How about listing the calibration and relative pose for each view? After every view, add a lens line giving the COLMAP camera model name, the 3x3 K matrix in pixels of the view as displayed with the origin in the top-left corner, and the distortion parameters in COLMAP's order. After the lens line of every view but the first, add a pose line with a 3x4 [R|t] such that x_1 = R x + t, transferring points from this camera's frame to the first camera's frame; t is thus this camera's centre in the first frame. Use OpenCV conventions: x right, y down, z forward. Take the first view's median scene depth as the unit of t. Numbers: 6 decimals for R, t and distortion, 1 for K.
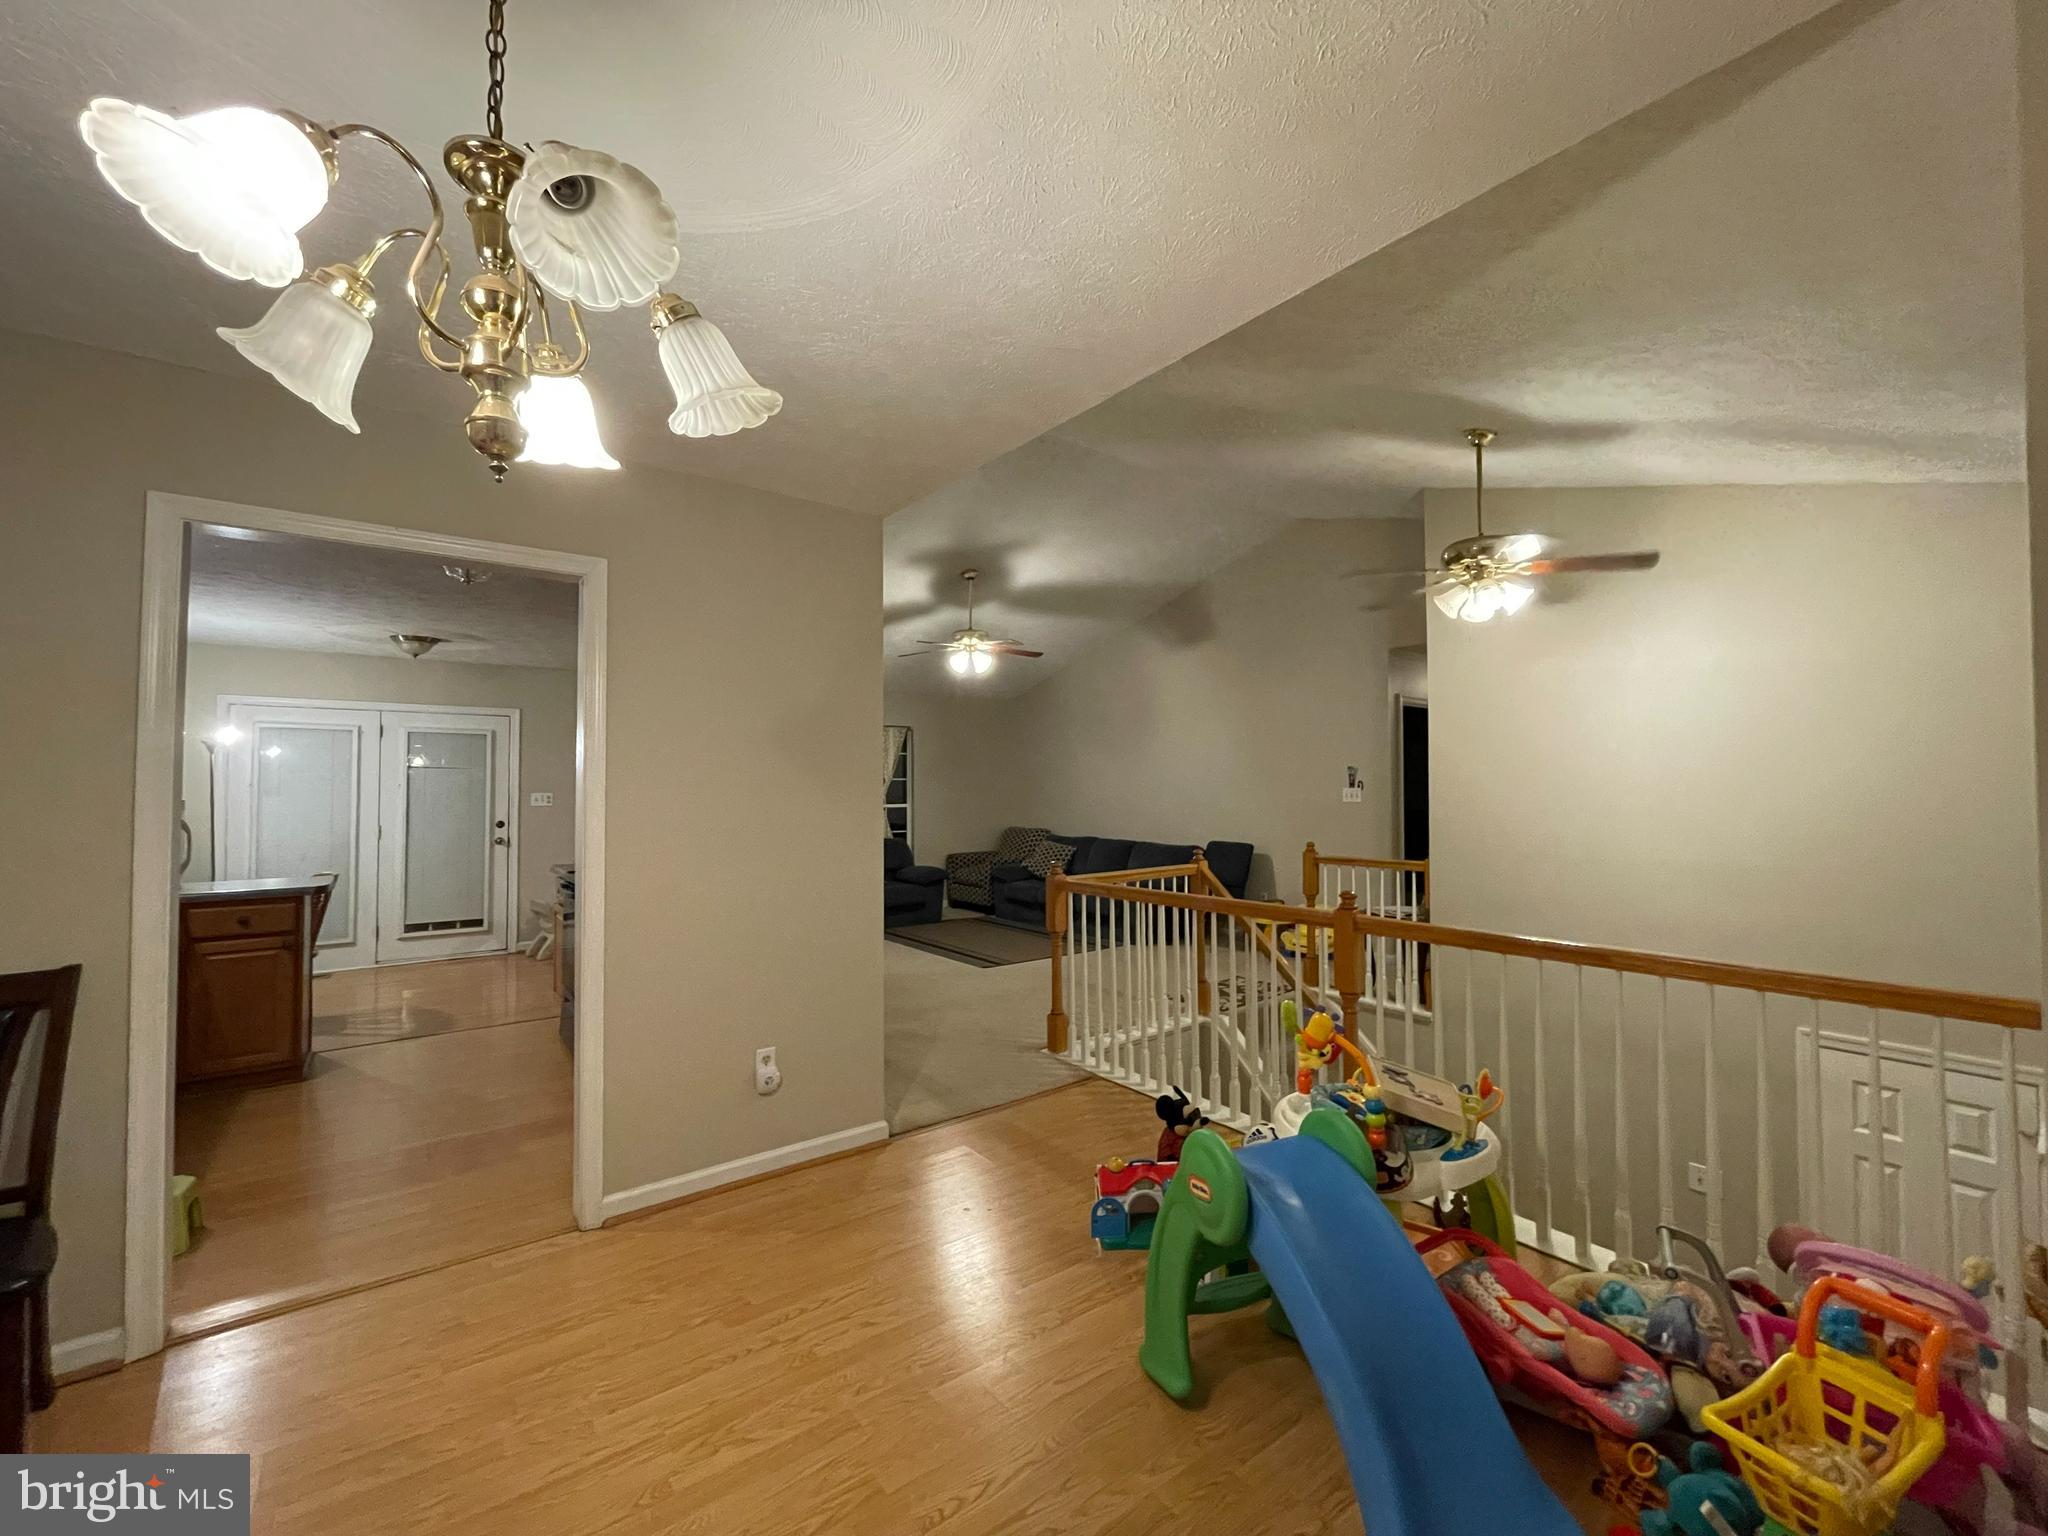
lens RADIAL K [[831.3, 0, 1021.7], [0, 831.3, 767.4], [0, 0, 1]] dist [-0.003771, 0.000011]
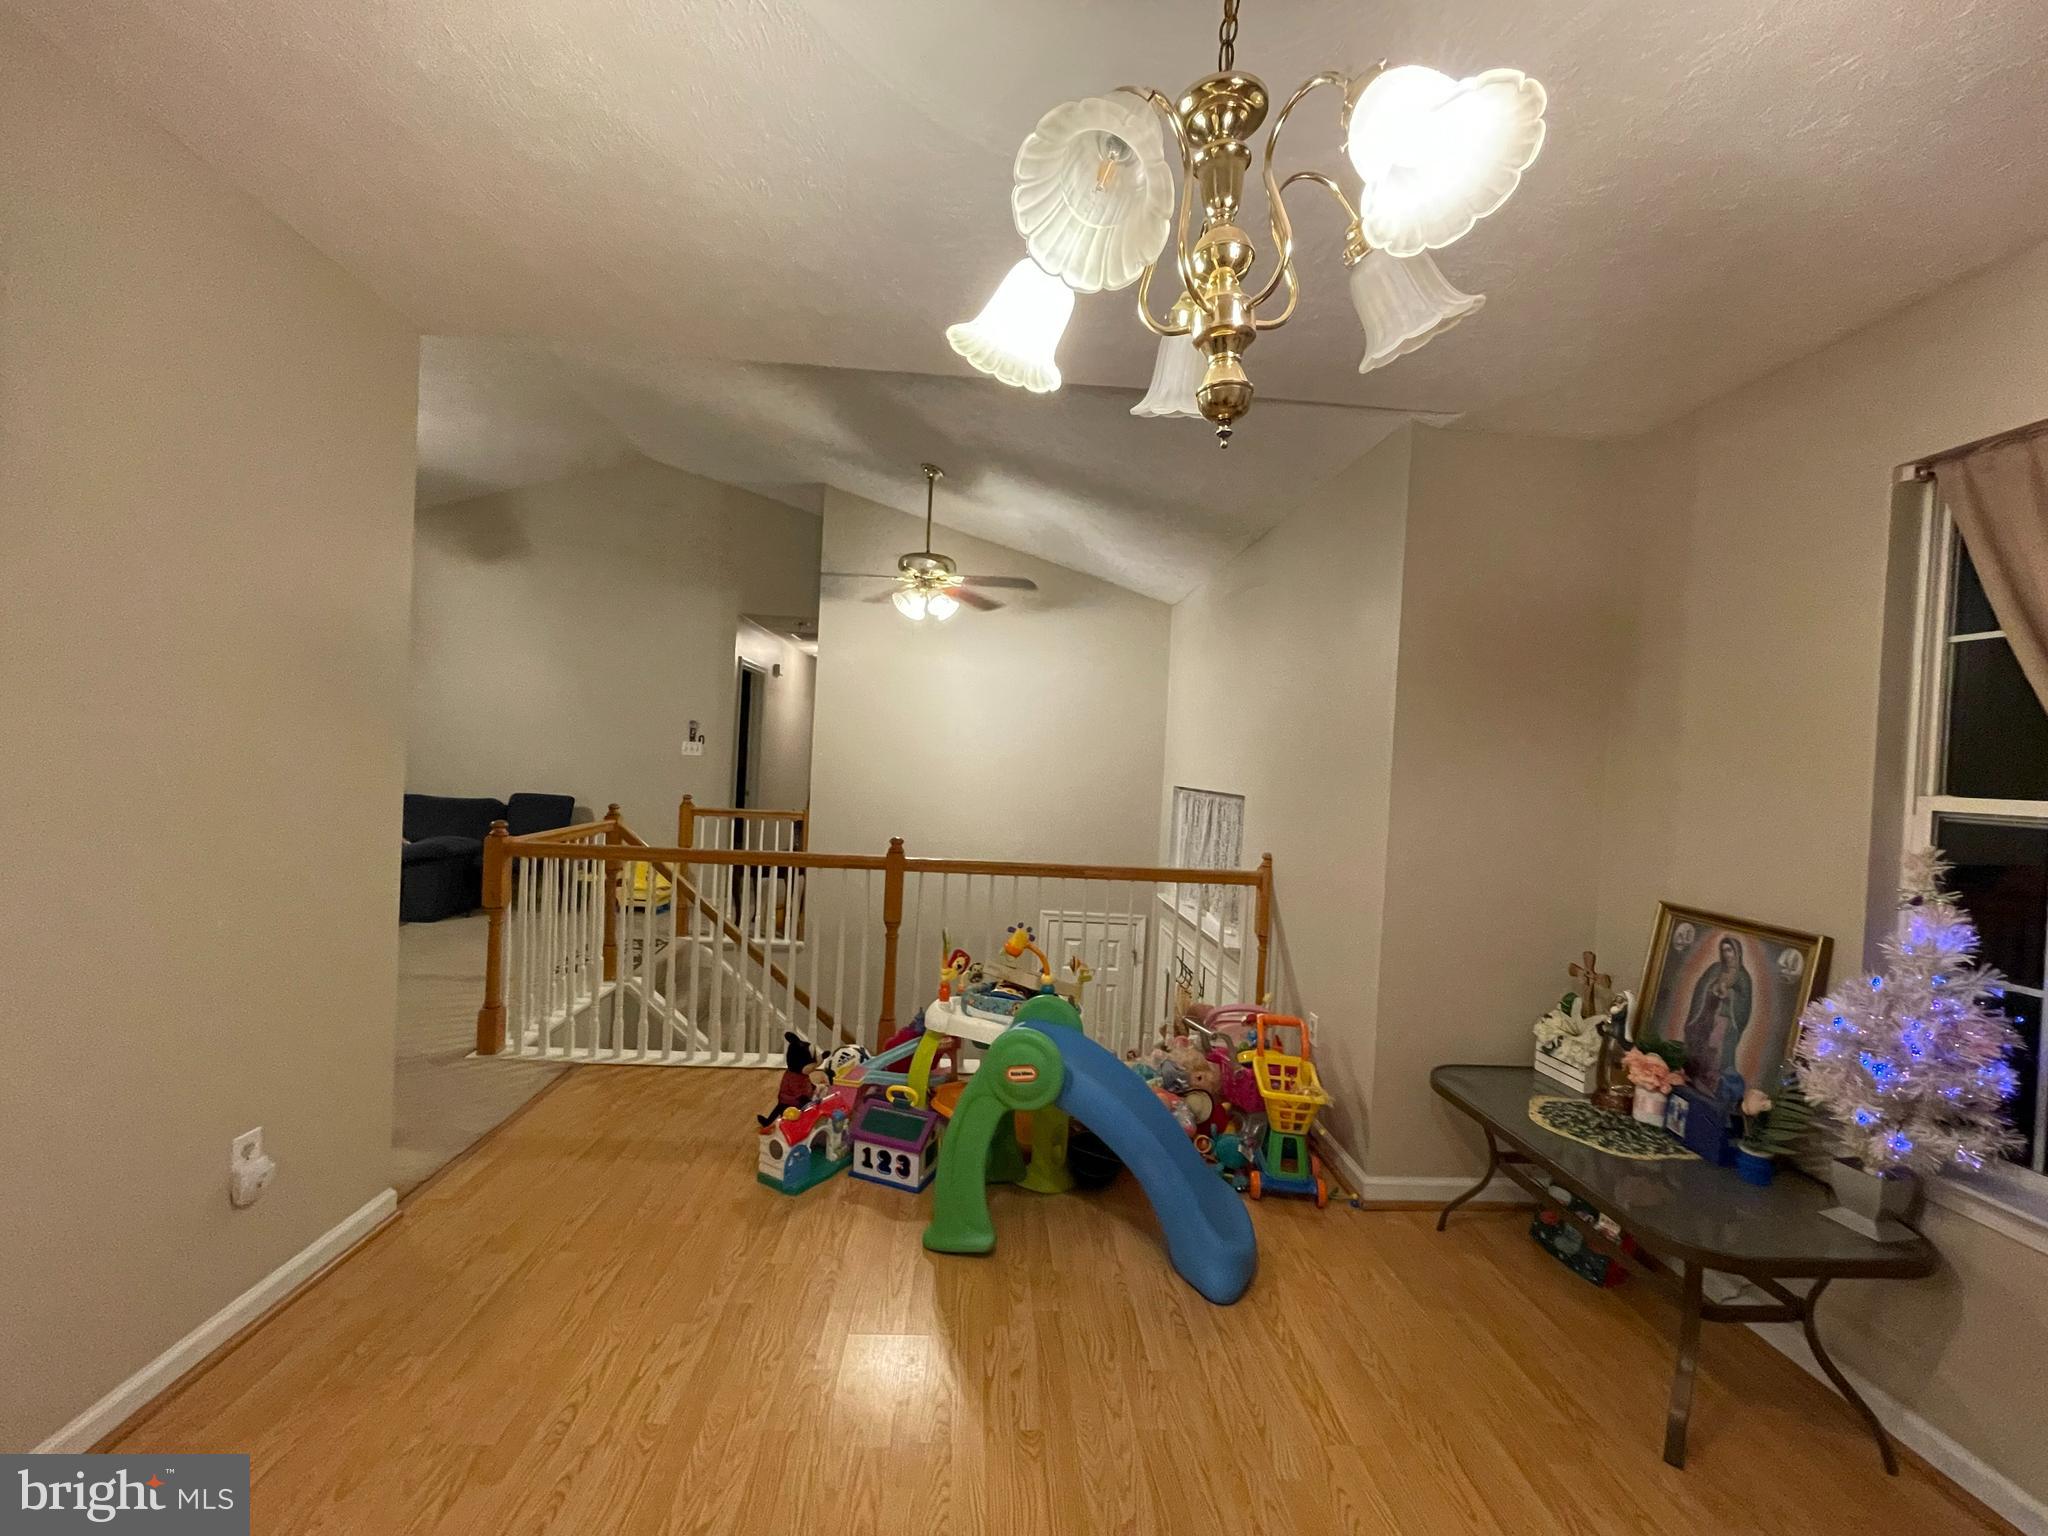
lens RADIAL K [[833.1, 0, 1024.0], [0, 833.1, 768.0], [0, 0, 1]] dist [0.000747, -0.000368]
pose [[0.560757, 0.023594, 0.827644, -0.341197], [-0.073780, 0.997041, 0.021566, 0.007547], [-0.824687, -0.073157, 0.560839, 0.131271]]
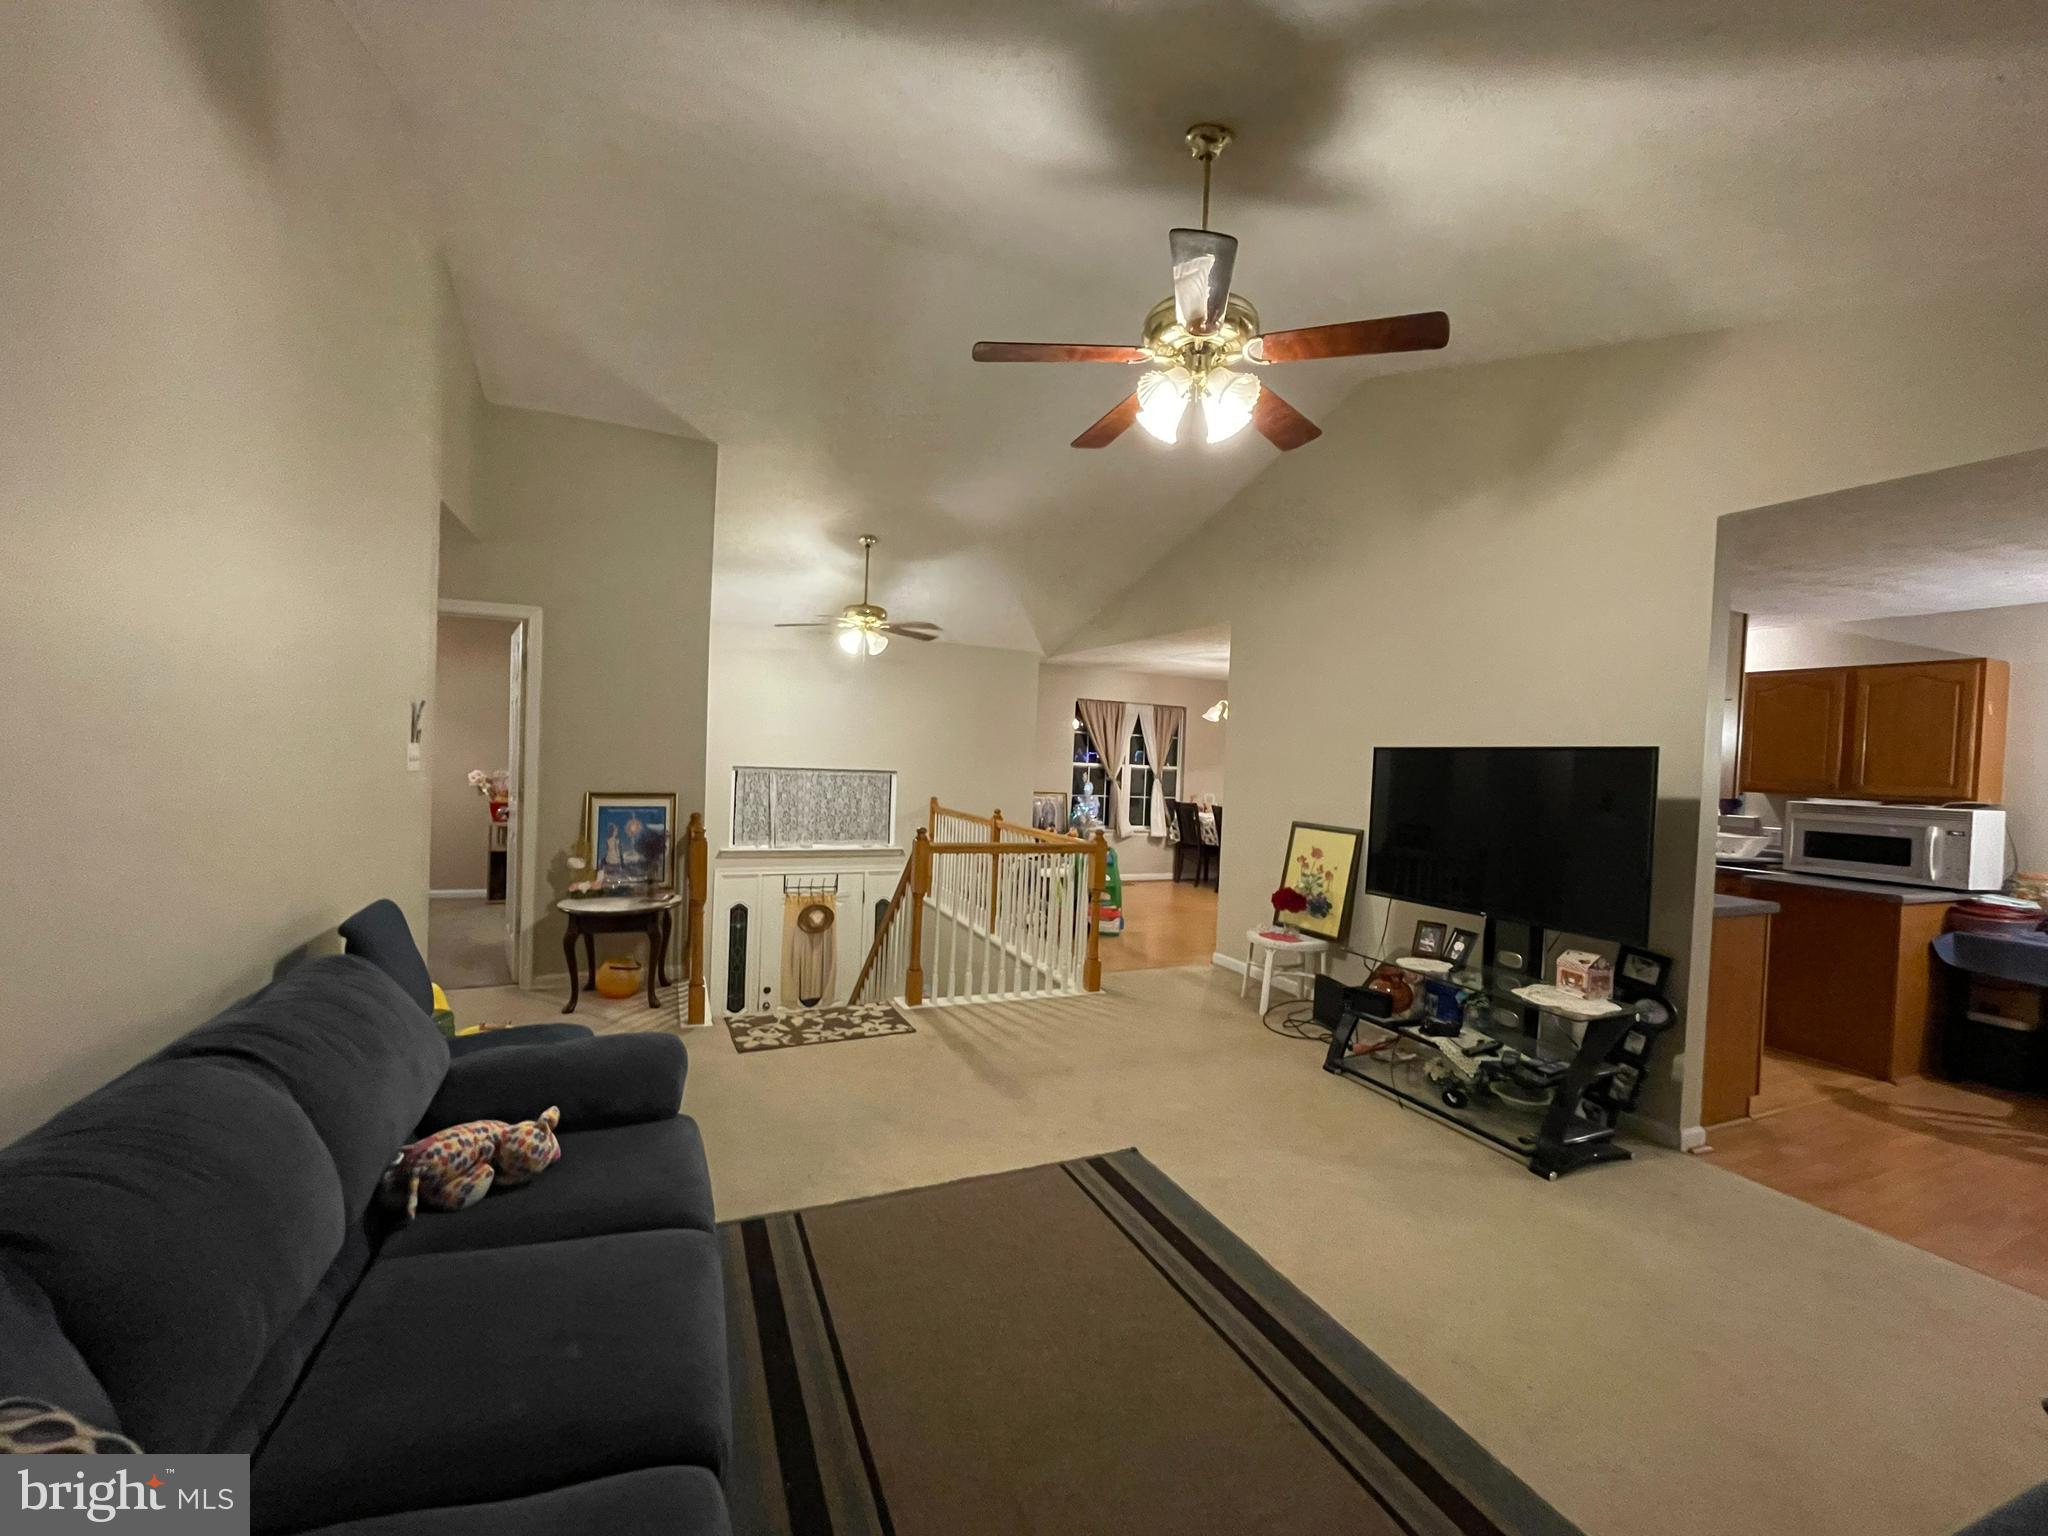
lens RADIAL K [[837.6, 0, 1024.0], [0, 837.6, 768.0], [0, 0, 1]] dist [-0.000433, 0.000105]
pose [[-0.971659, -0.038389, 0.233249, -0.123519], [-0.042826, 0.998985, -0.013987, 0.048490], [-0.232476, -0.023580, -0.972316, 2.163402]]
